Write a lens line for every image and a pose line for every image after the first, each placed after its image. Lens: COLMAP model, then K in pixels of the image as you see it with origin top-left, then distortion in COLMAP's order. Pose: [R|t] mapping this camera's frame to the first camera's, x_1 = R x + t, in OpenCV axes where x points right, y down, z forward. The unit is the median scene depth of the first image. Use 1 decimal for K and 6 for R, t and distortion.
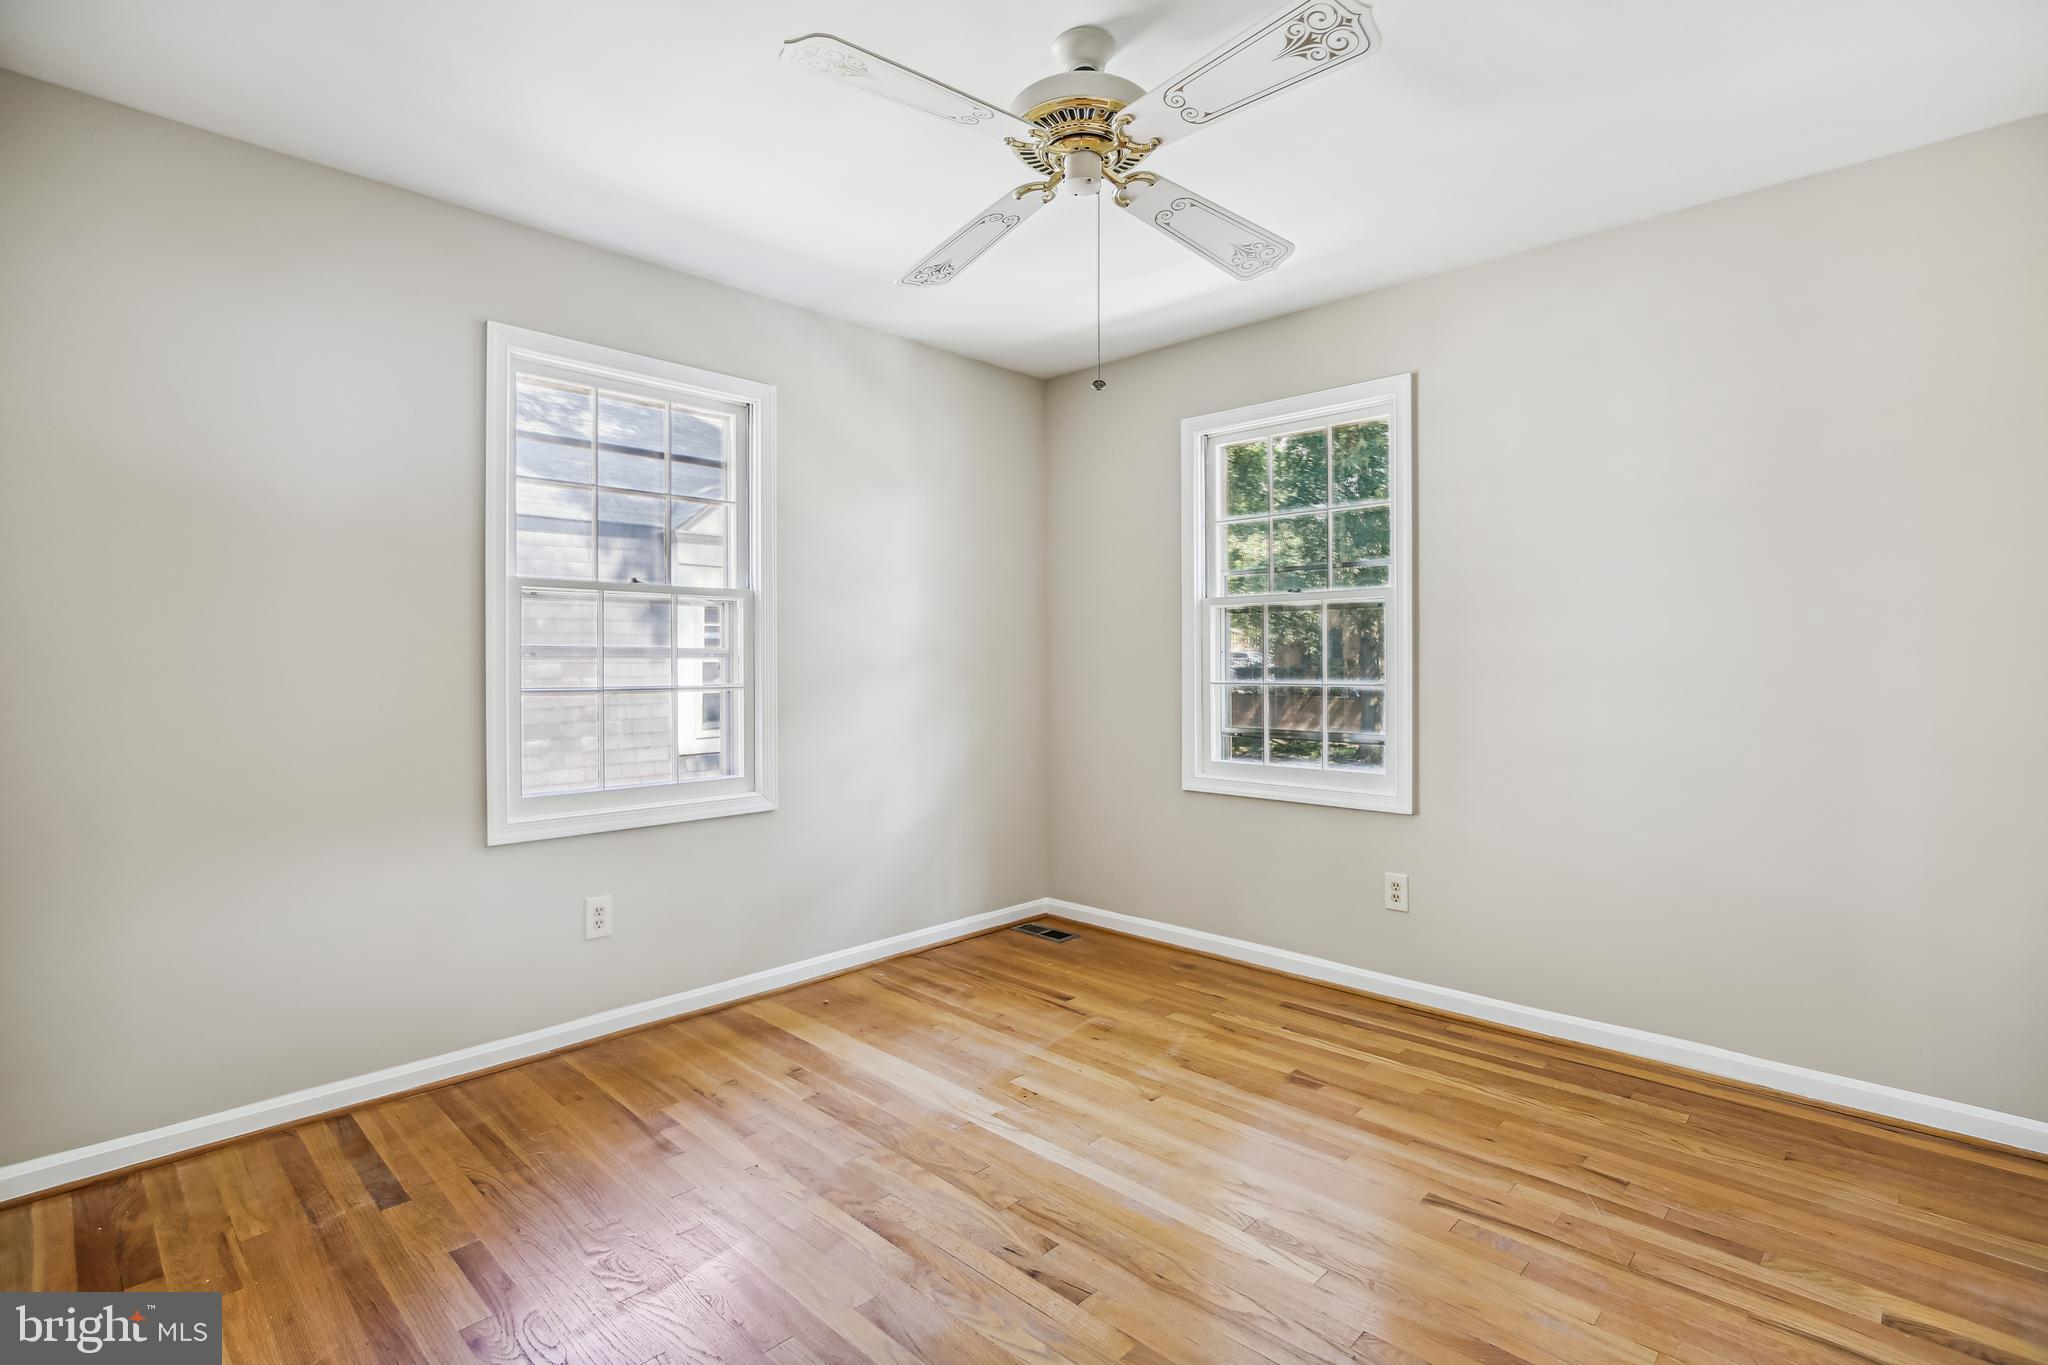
lens RADIAL K [[959.3, 0, 1024.2], [0, 959.3, 691.3], [0, 0, 1]] dist [-0.027126, 0.006849]
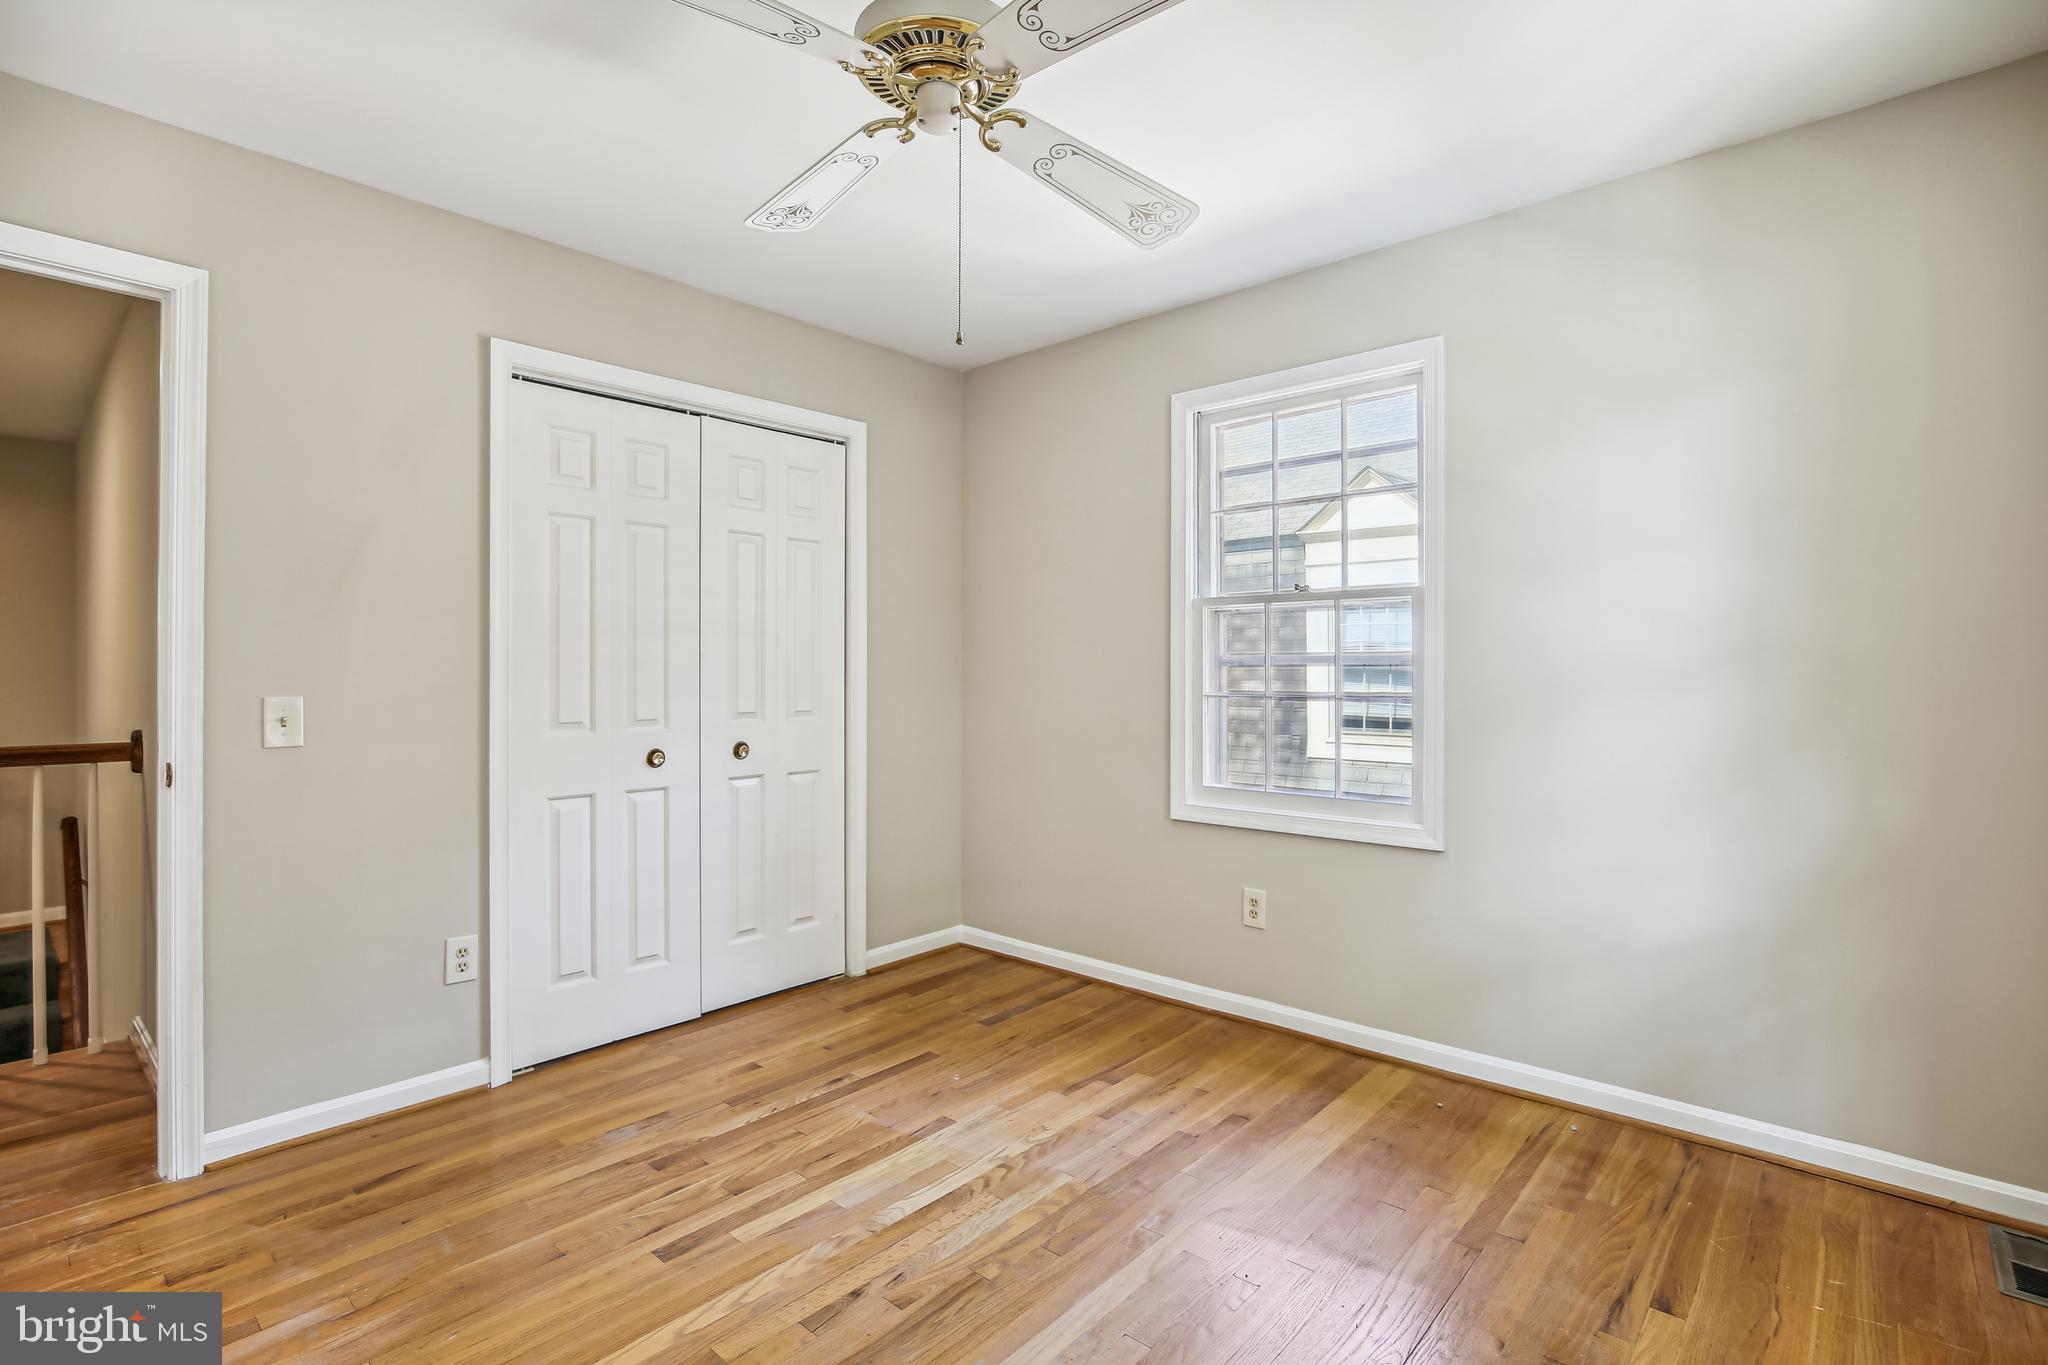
lens RADIAL K [[959.3, 0, 1023.1], [0, 959.3, 673.3], [0, 0, 1]] dist [-0.027126, 0.006849]
pose [[0.040391, 0.009395, -0.999140, 0.635609], [-0.028502, 0.999560, 0.008247, -0.029244], [0.998777, 0.028144, 0.040641, 0.710087]]
